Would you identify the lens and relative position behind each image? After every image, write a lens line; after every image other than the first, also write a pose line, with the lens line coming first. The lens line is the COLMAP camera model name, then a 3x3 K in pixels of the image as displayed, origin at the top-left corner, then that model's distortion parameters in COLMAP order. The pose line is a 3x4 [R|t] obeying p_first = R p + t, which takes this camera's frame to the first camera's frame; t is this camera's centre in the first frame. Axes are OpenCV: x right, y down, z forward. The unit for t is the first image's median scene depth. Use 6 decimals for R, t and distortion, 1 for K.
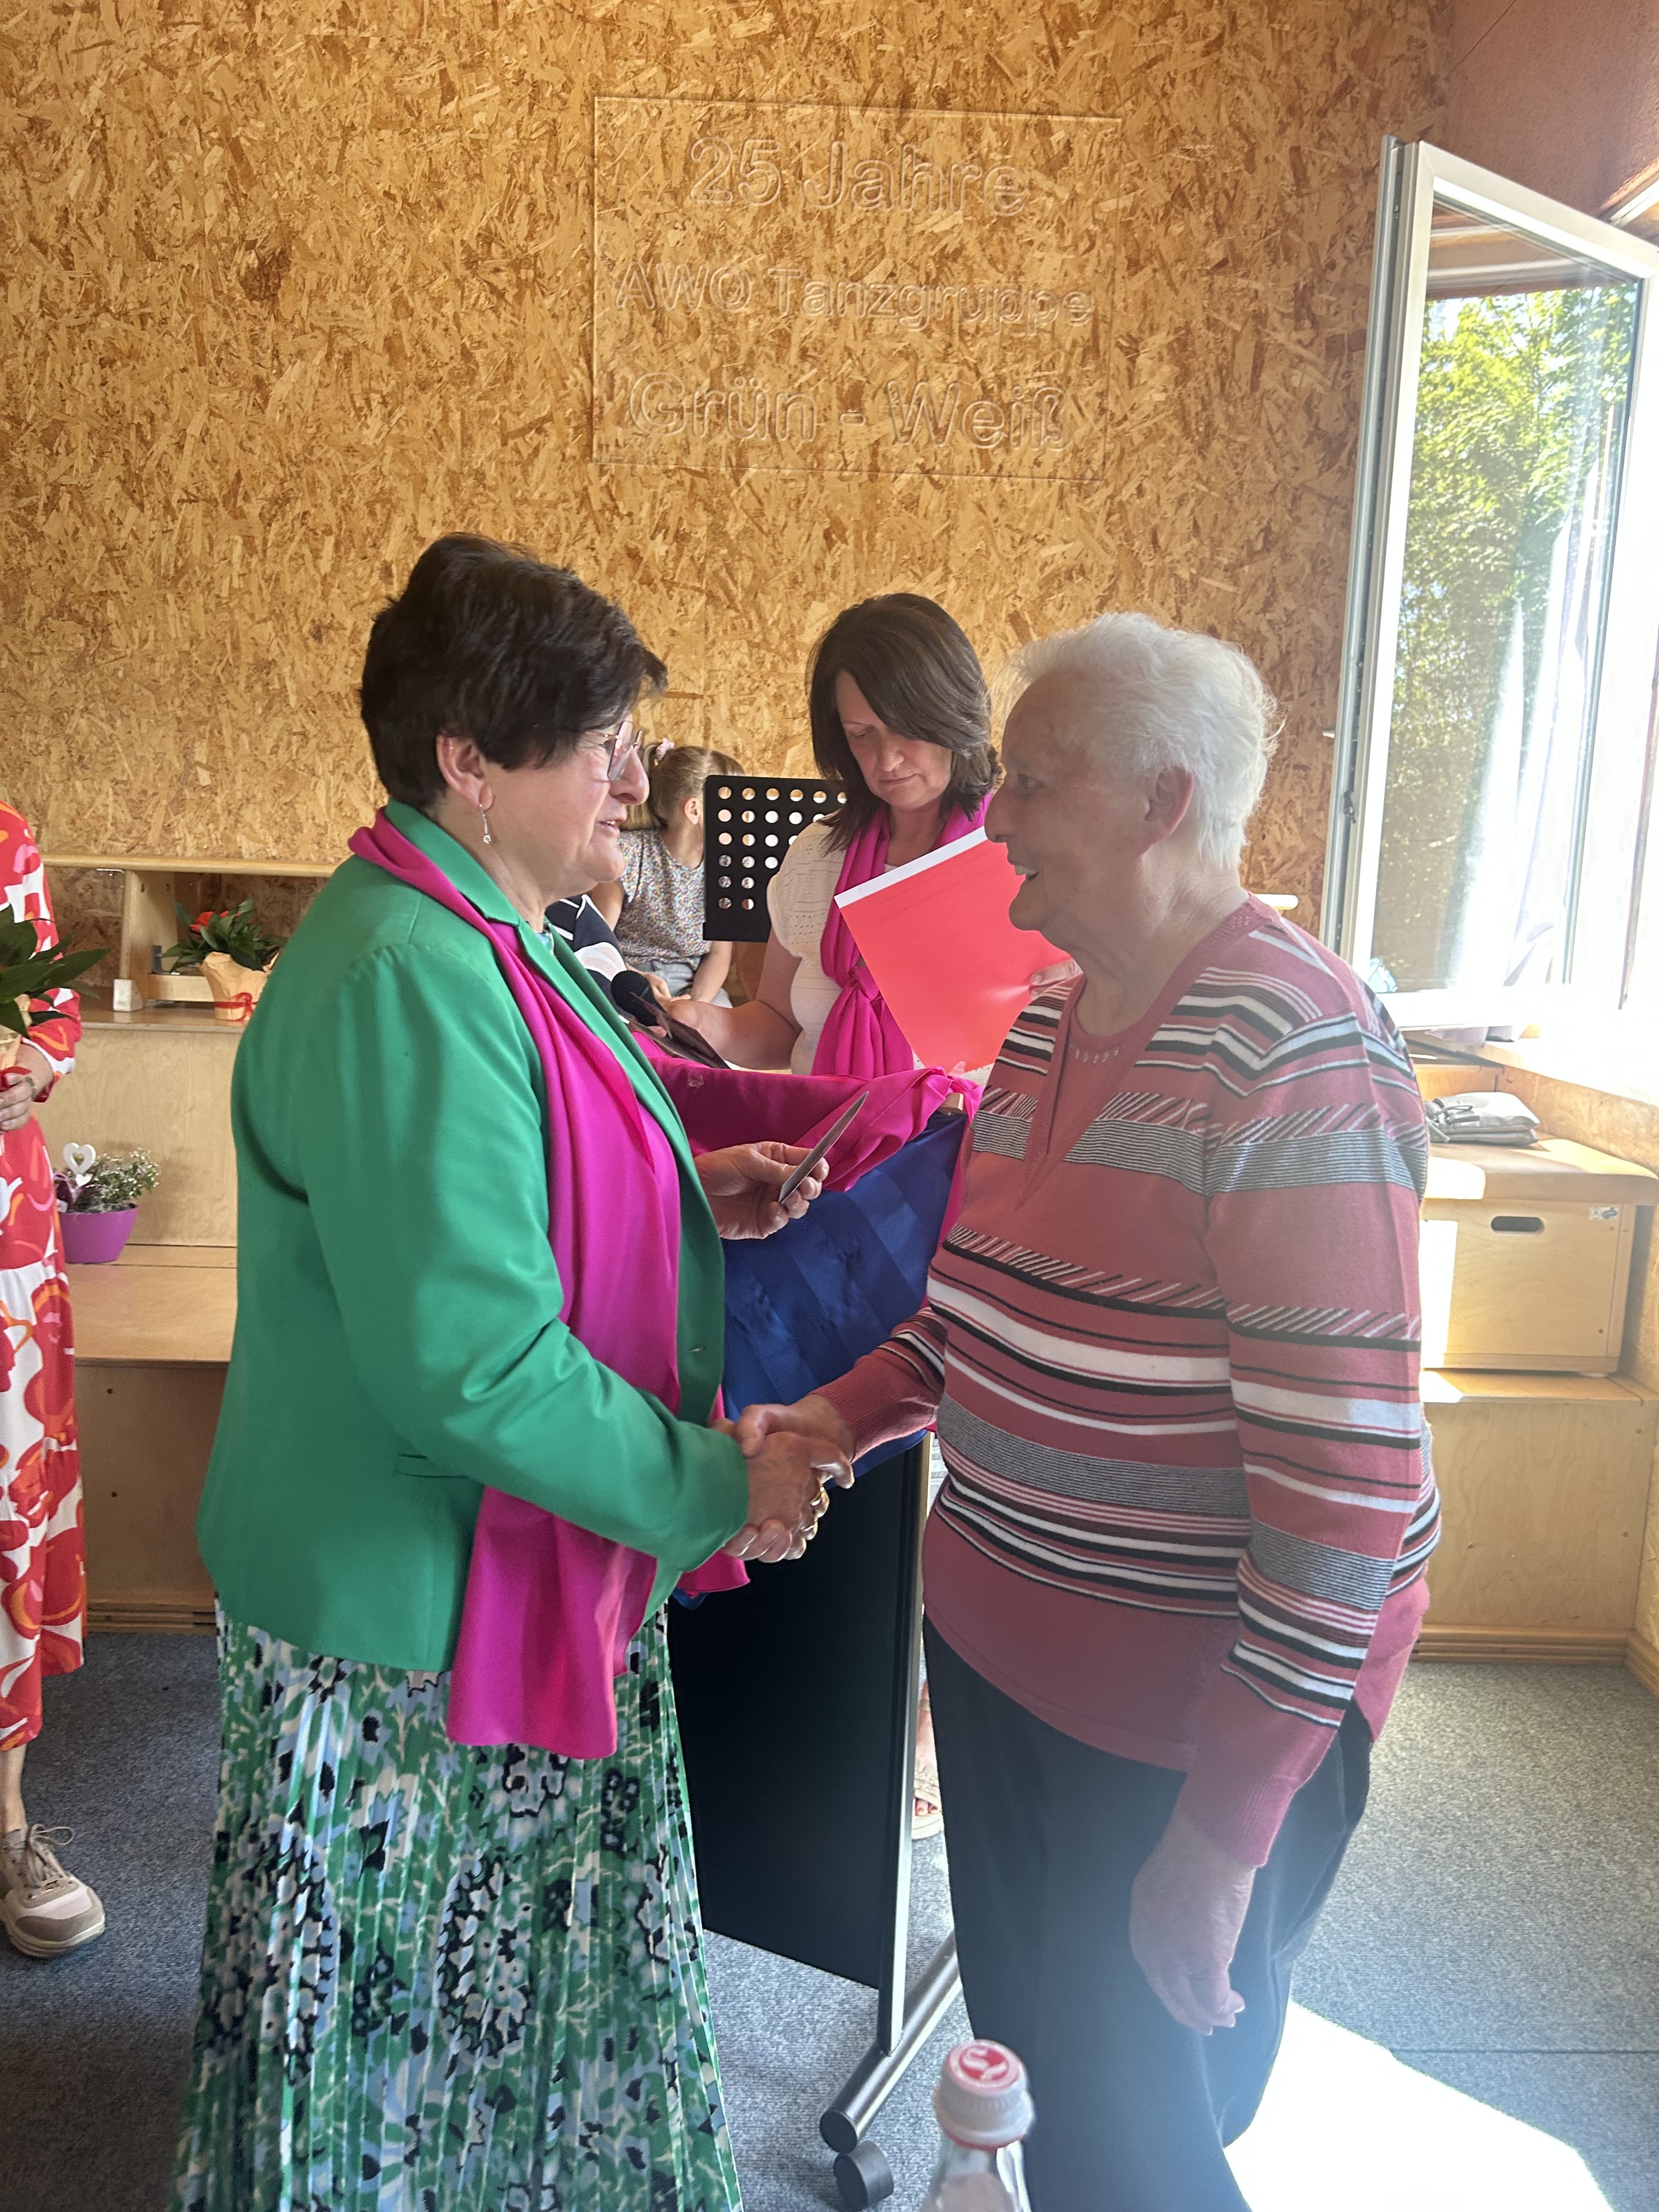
lens RADIAL K [[1682.0, 0, 817.2], [0, 1682.0, 1123.0], [0, 0, 1]] dist [0.032582, -0.035003]
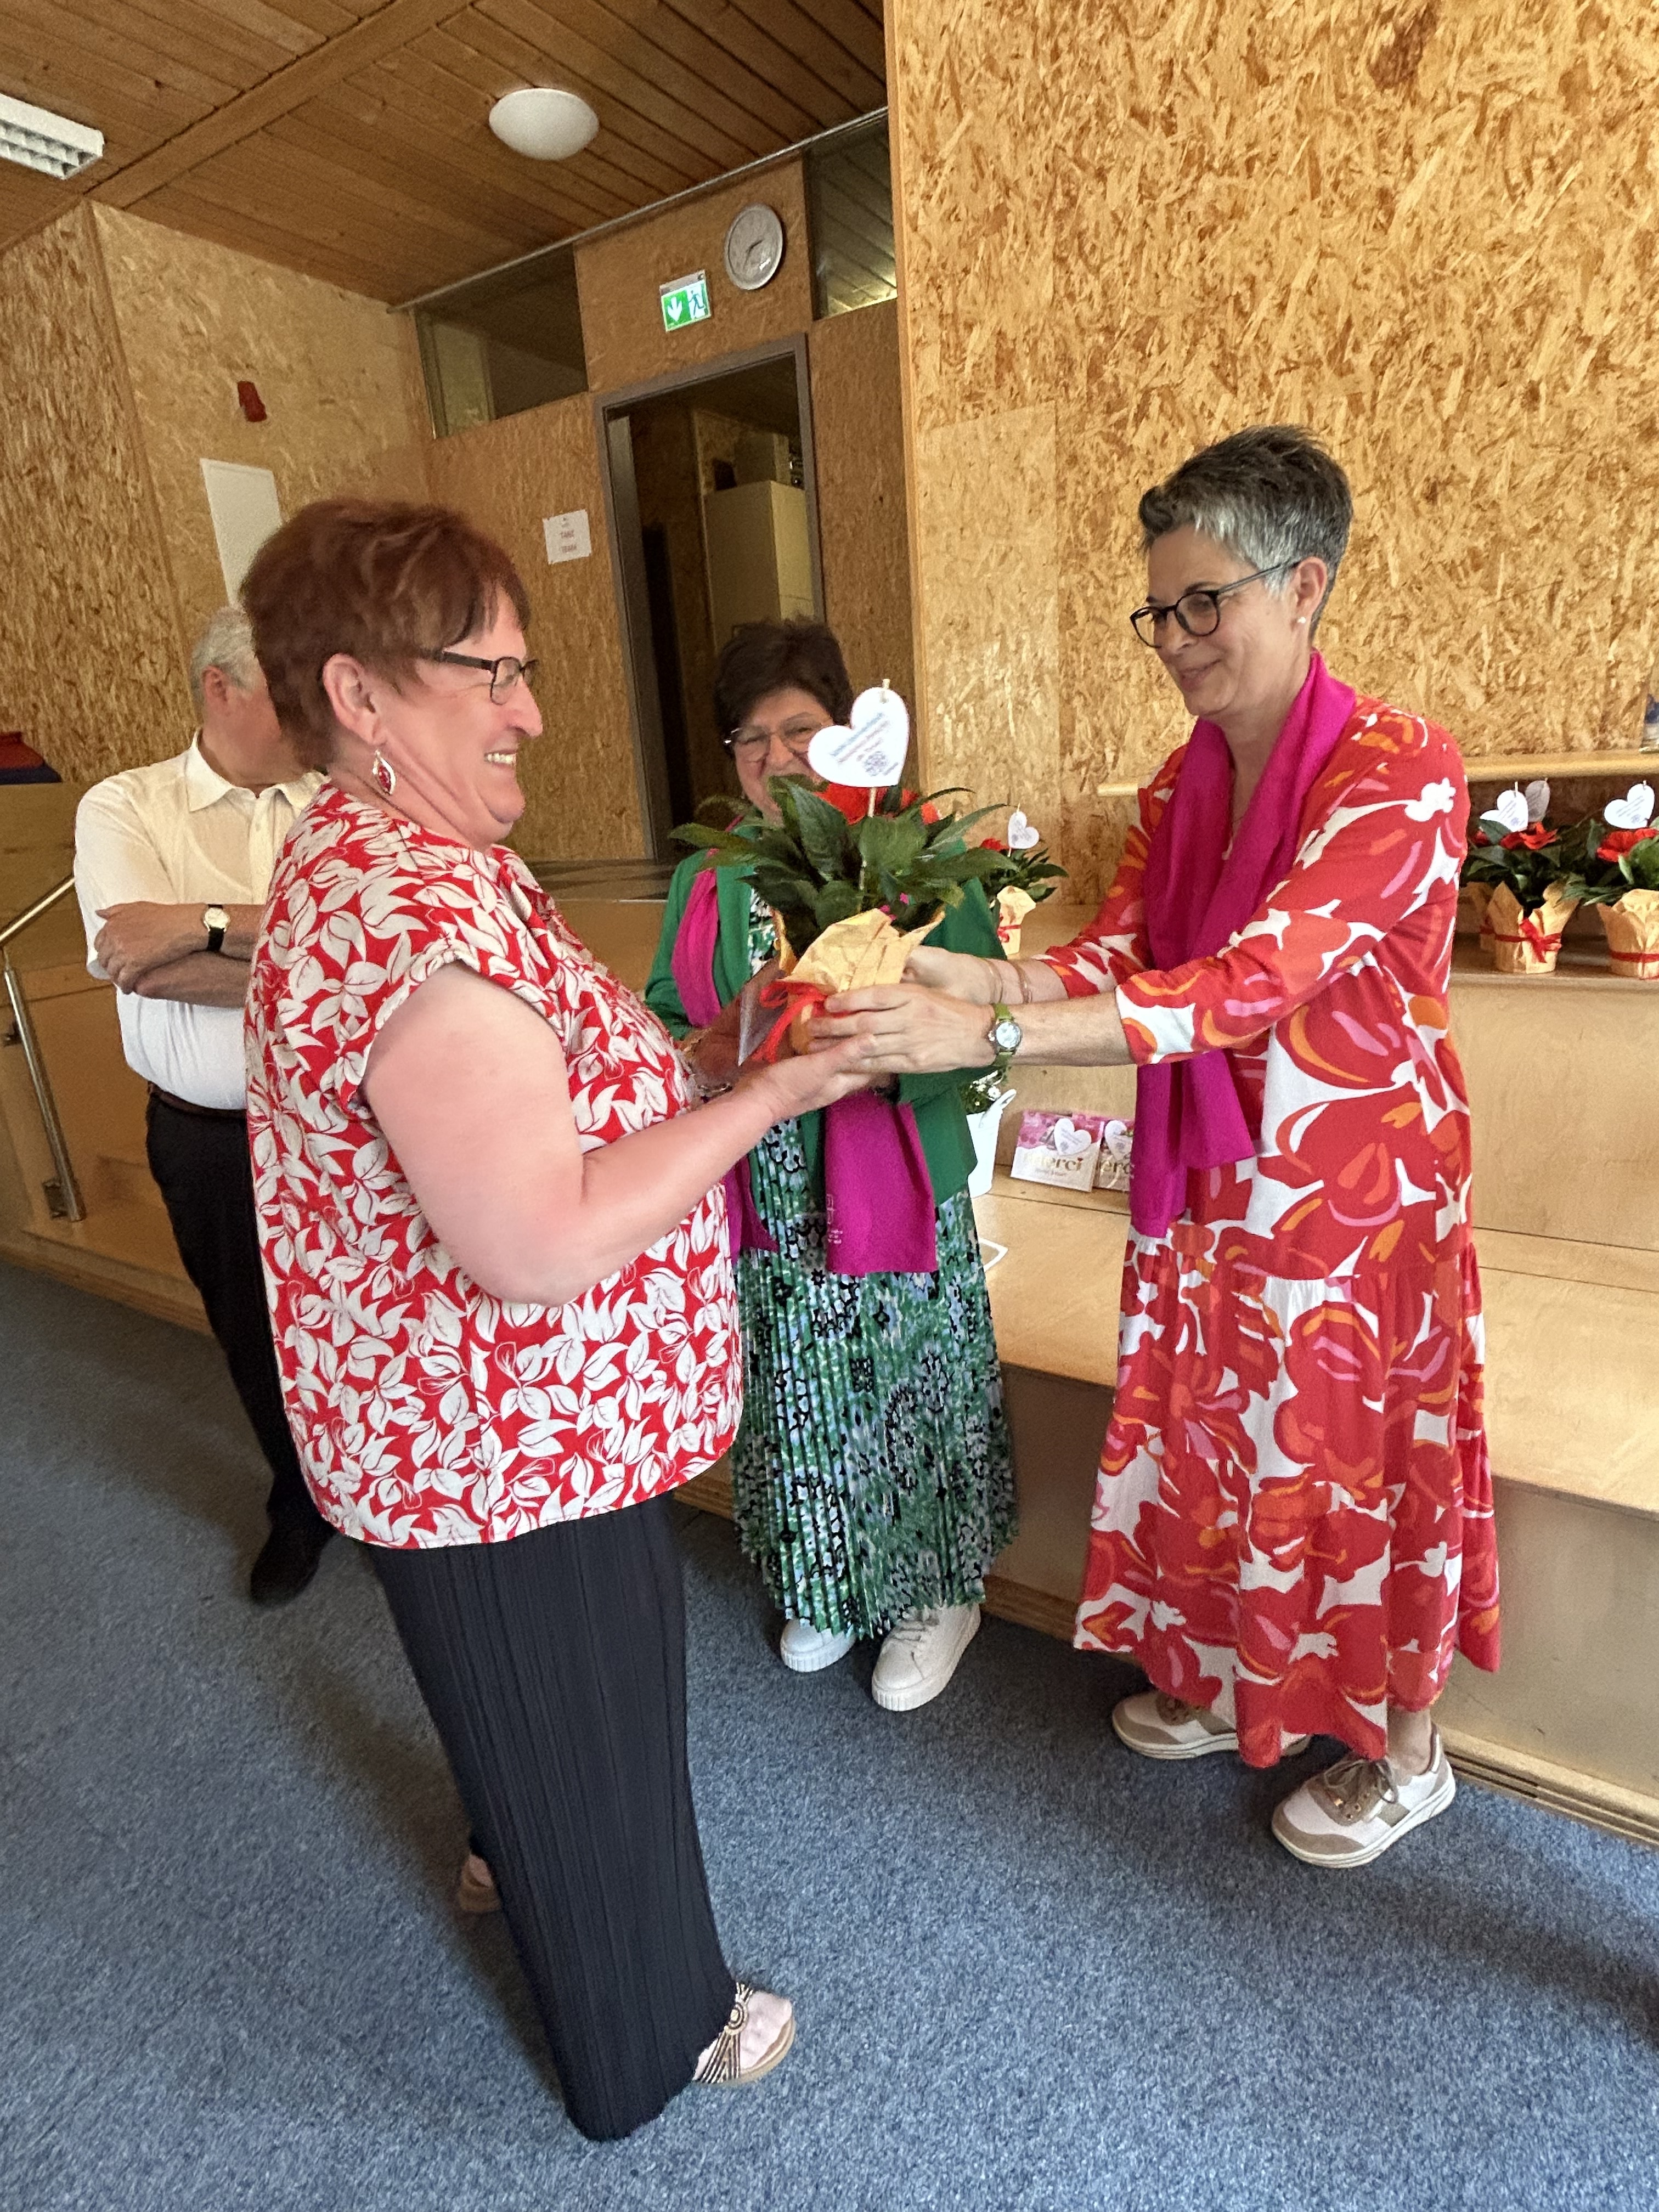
lens RADIAL K [[1128.3, 0, 833.0], [0, 1128.3, 1096.8], [0, 0, 1]] dist [-0.011008, 0.006867]
pose [[0.836873, 0.064946, -0.543530, -0.221789], [0.012303, 0.990454, 0.137292, -0.064721], [0.547258, -0.121583, 0.828086, 0.314665]]
